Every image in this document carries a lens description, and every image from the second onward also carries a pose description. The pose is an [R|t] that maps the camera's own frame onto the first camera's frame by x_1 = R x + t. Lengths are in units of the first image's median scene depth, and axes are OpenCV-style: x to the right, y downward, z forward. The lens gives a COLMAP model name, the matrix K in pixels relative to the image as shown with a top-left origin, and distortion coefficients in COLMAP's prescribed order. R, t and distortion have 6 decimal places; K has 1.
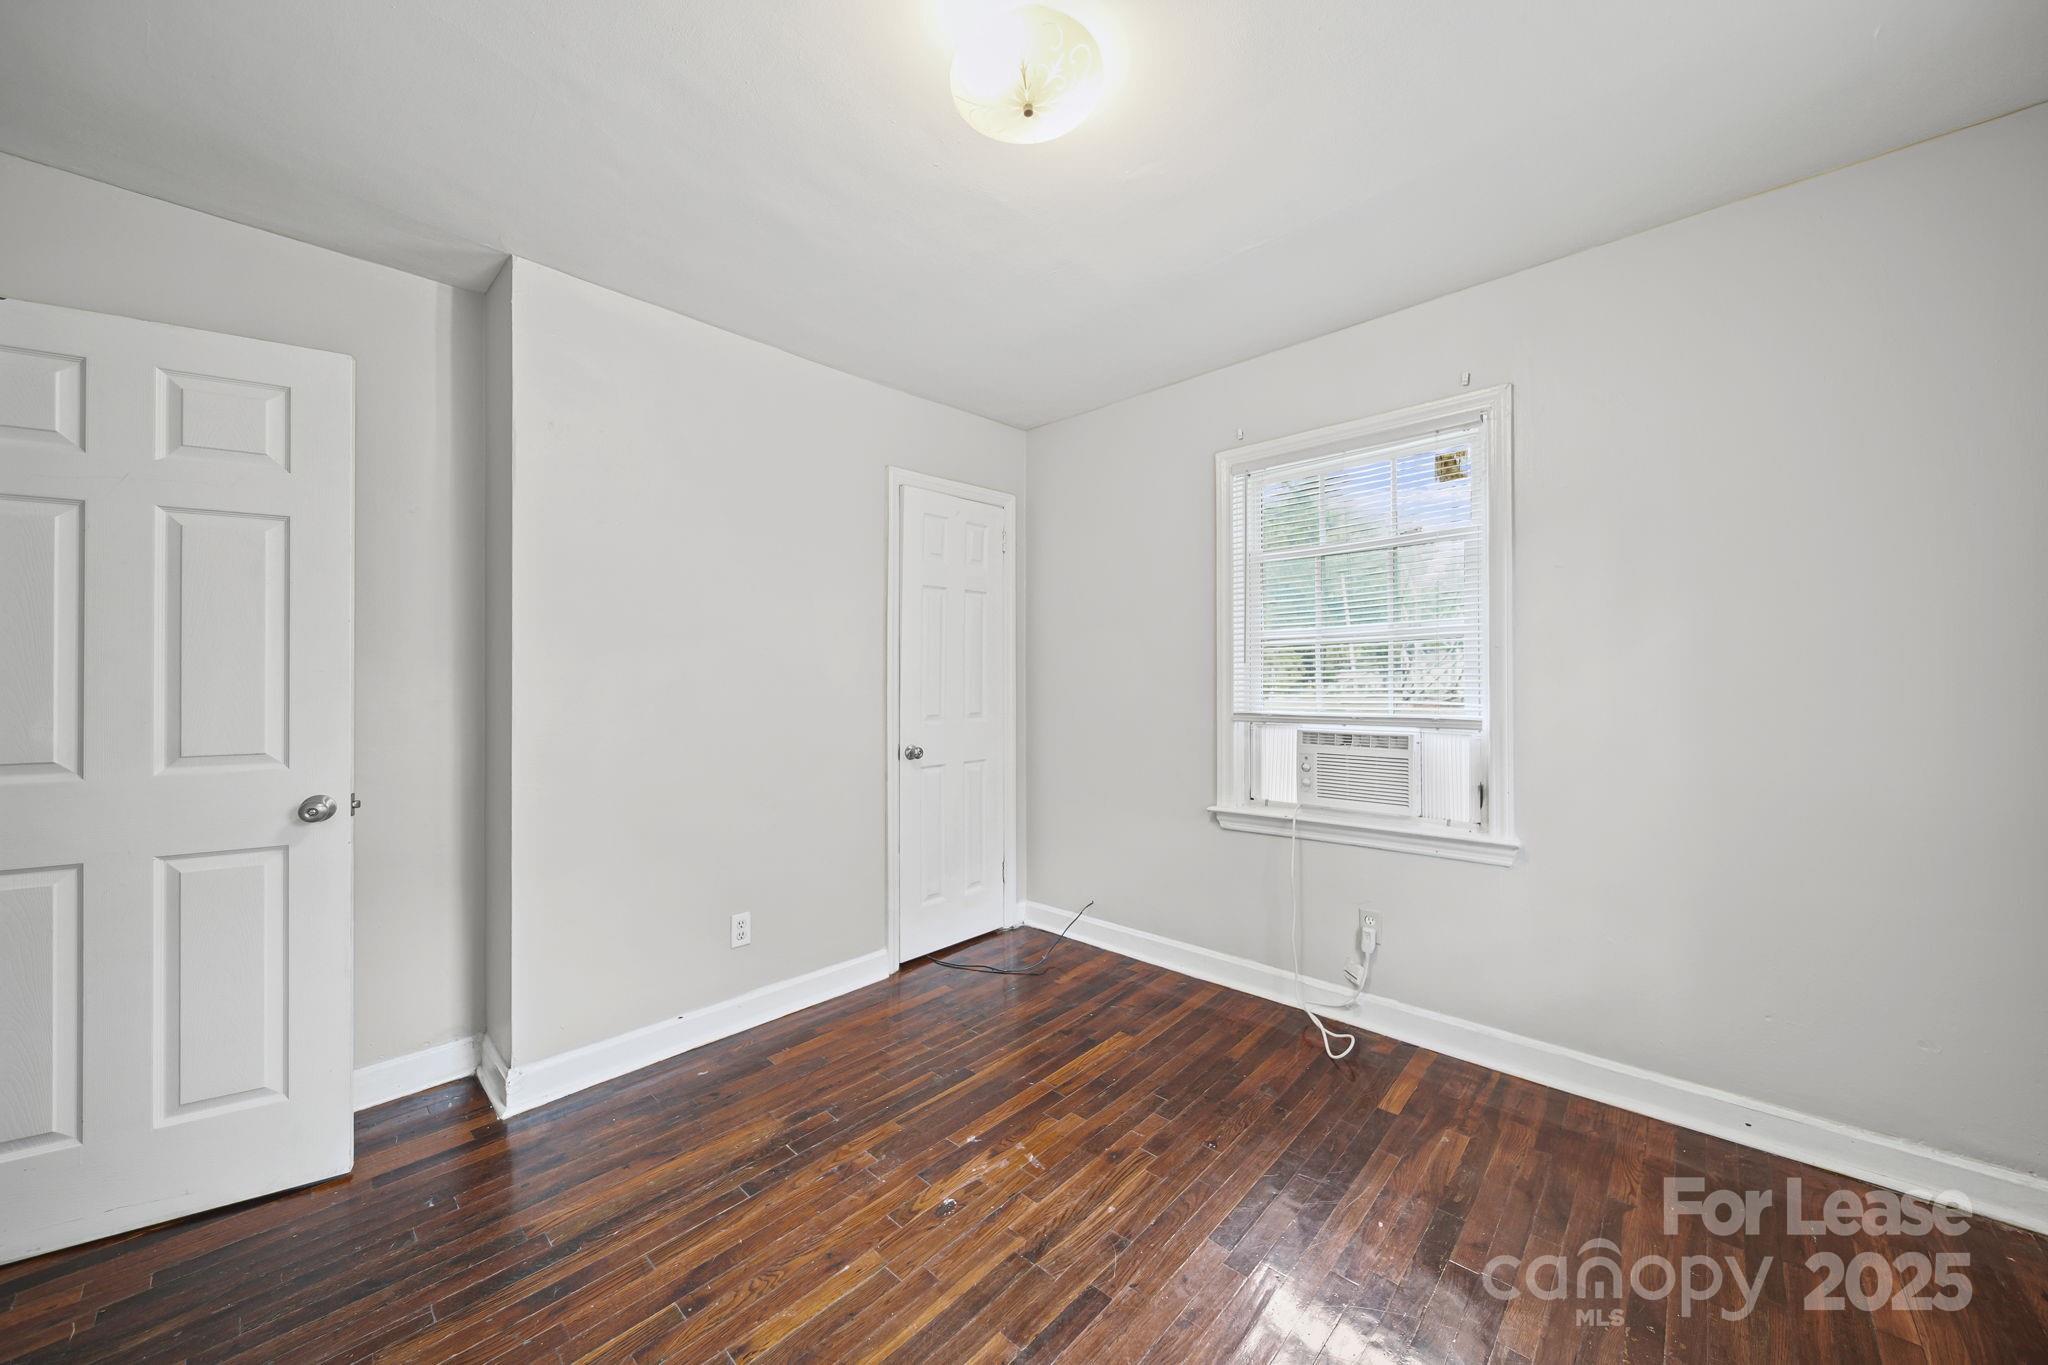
lens RADIAL K [[729.9, 0, 1053.1], [0, 729.9, 681.9], [0, 0, 1]] dist [-0.000530, -0.000044]
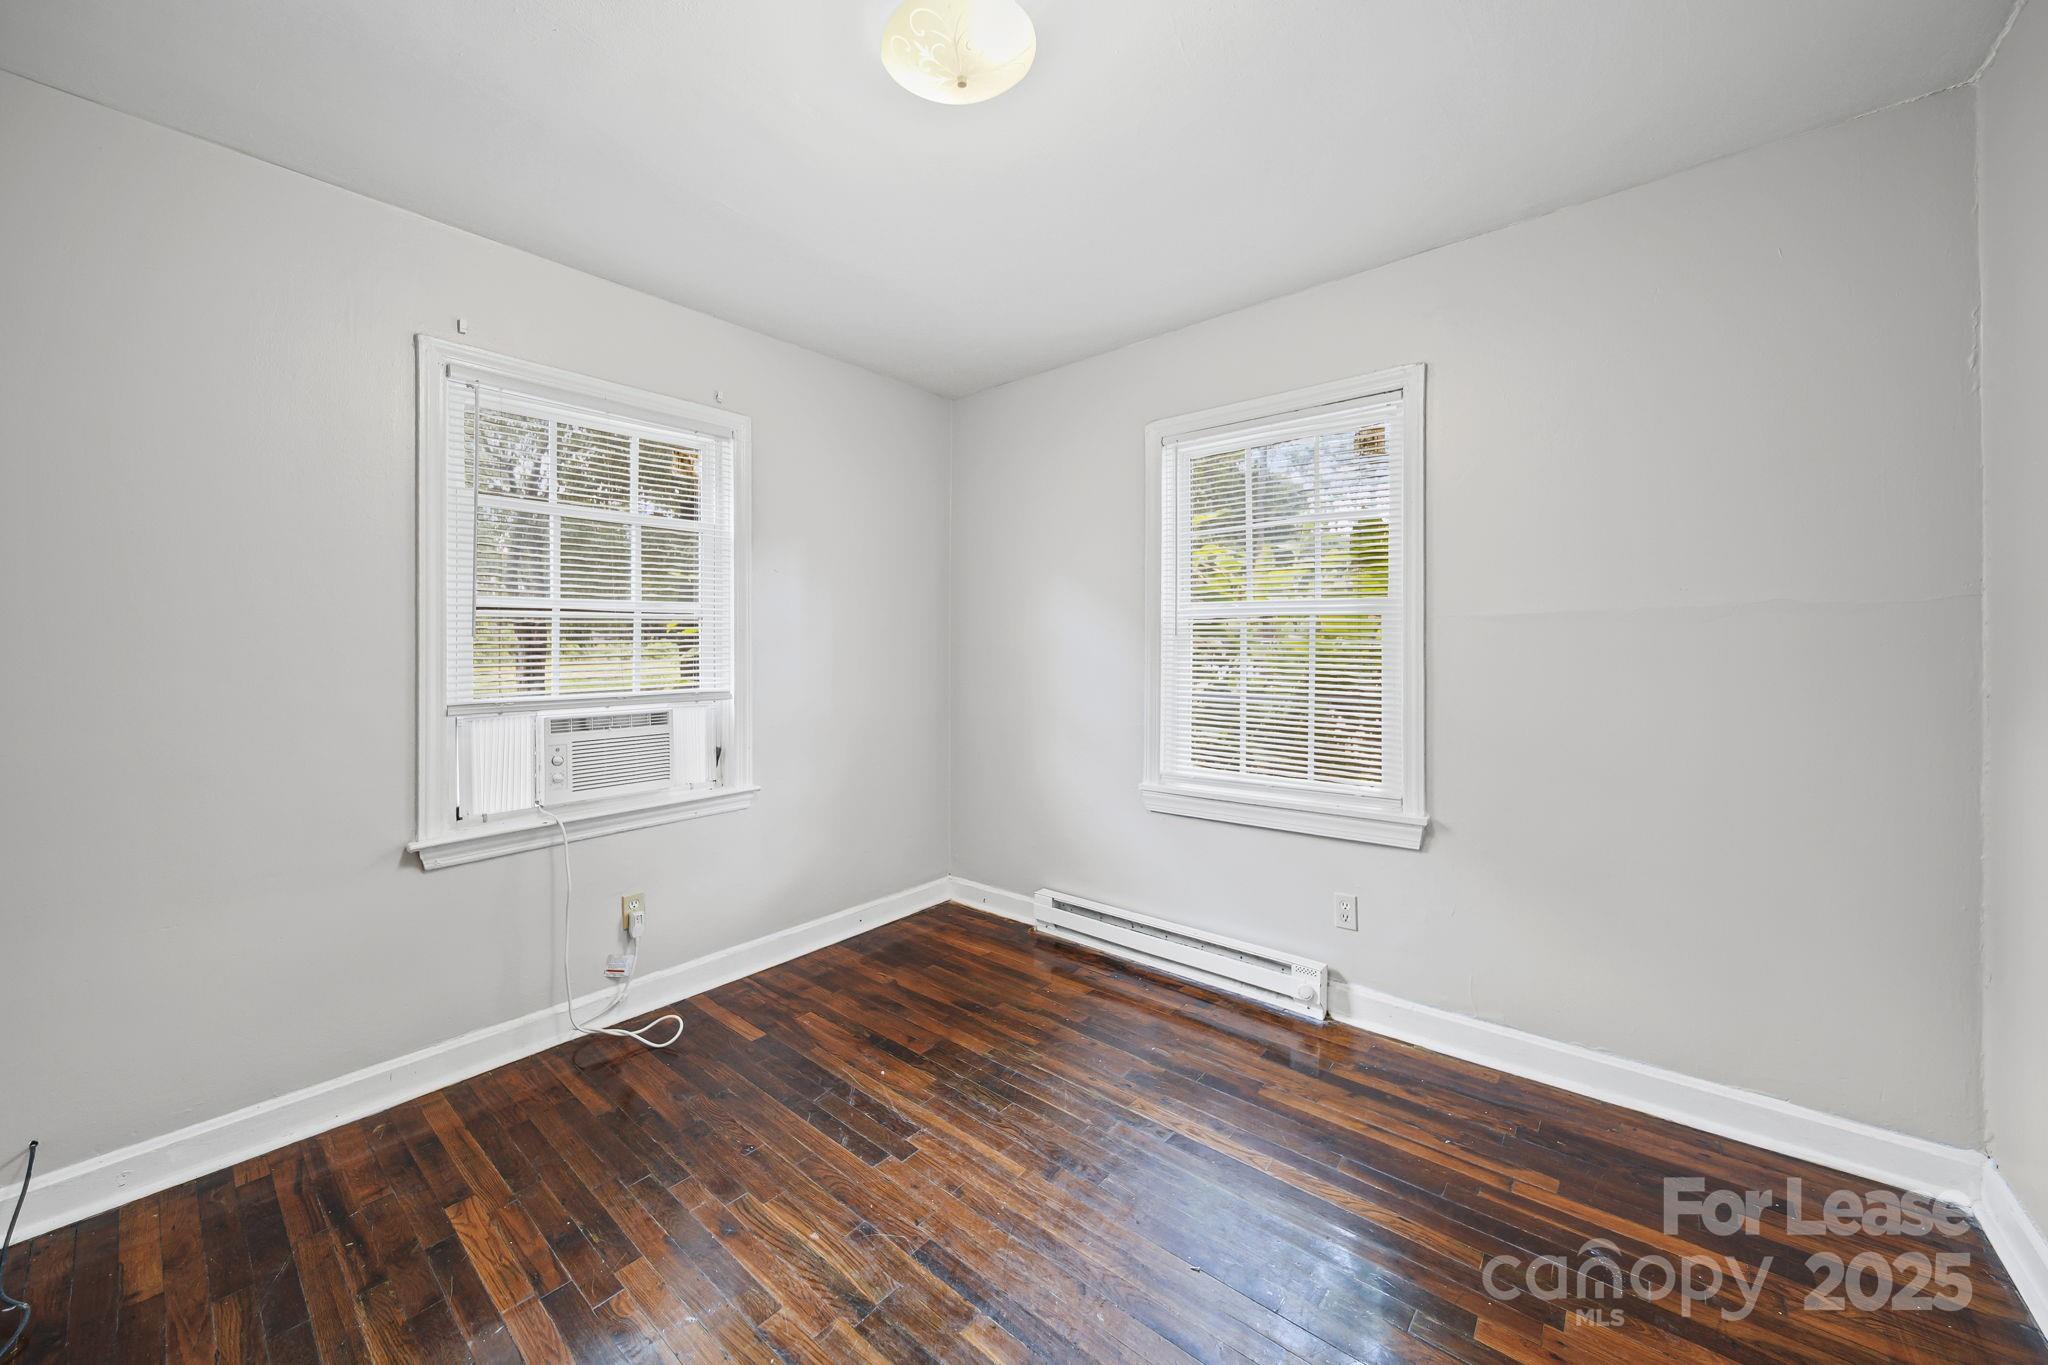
lens RADIAL K [[733.3, 0, 1024.0], [0, 733.3, 682.5], [0, 0, 1]] dist [-0.000489, -0.000089]
pose [[-0.031633, -0.039169, 0.998732, -0.636748], [0.009301, 0.999177, 0.039481, -0.003301], [-0.999456, 0.010538, -0.031243, 0.590459]]
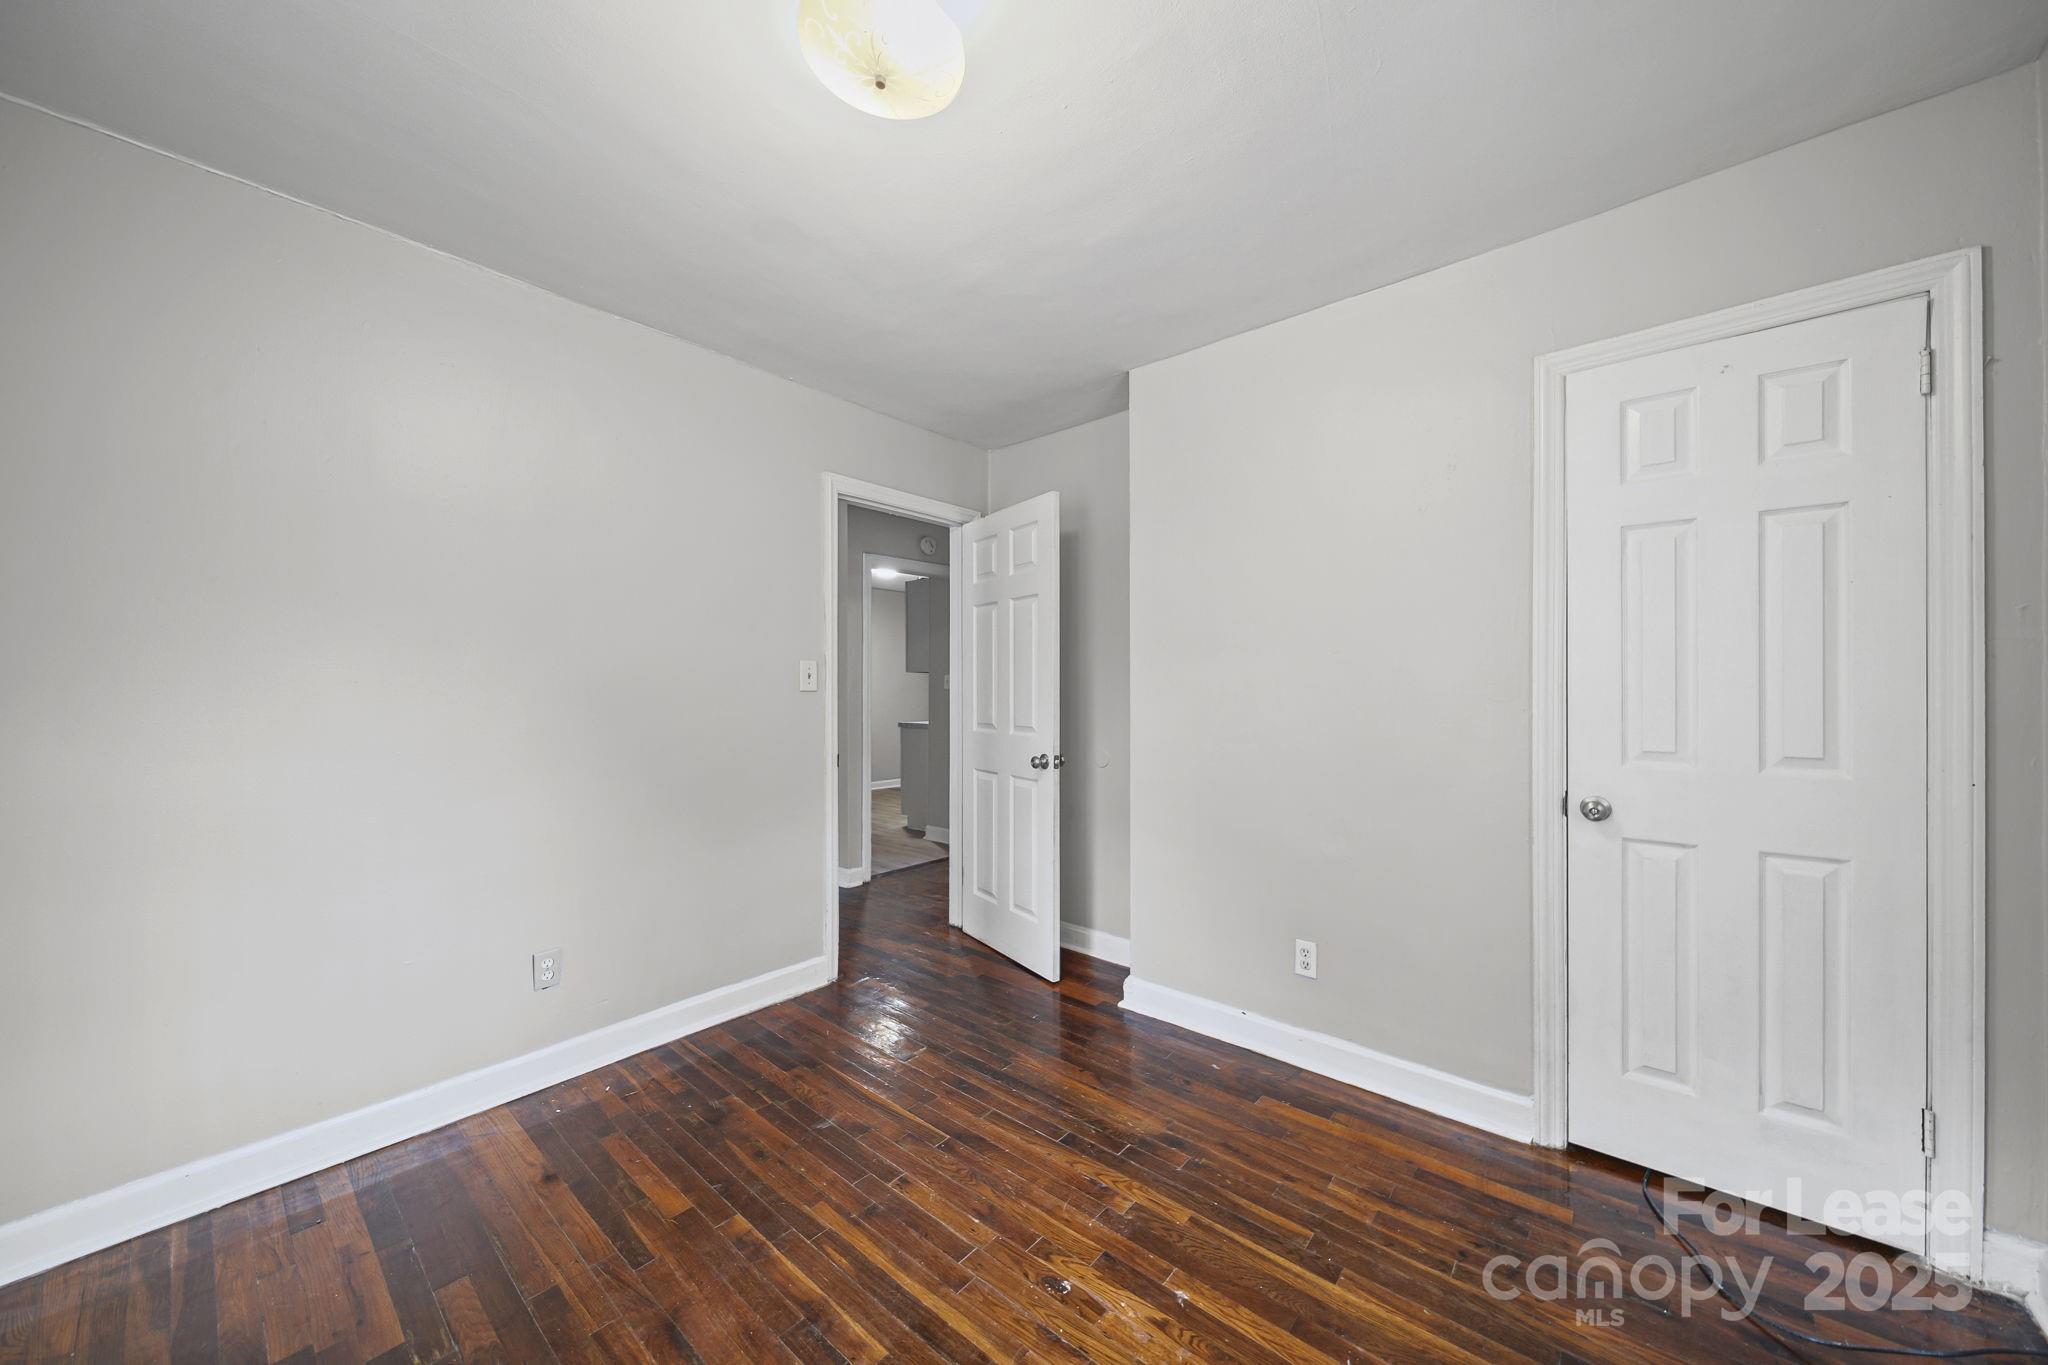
lens RADIAL K [[733.3, 0, 1024.0], [0, 733.3, 682.5], [0, 0, 1]] dist [-0.000489, -0.000089]
pose [[0.017543, -0.001102, -0.999845, 0.582514], [-0.002922, 0.999995, -0.001153, -0.010092], [0.999842, 0.002942, 0.017540, 0.734126]]
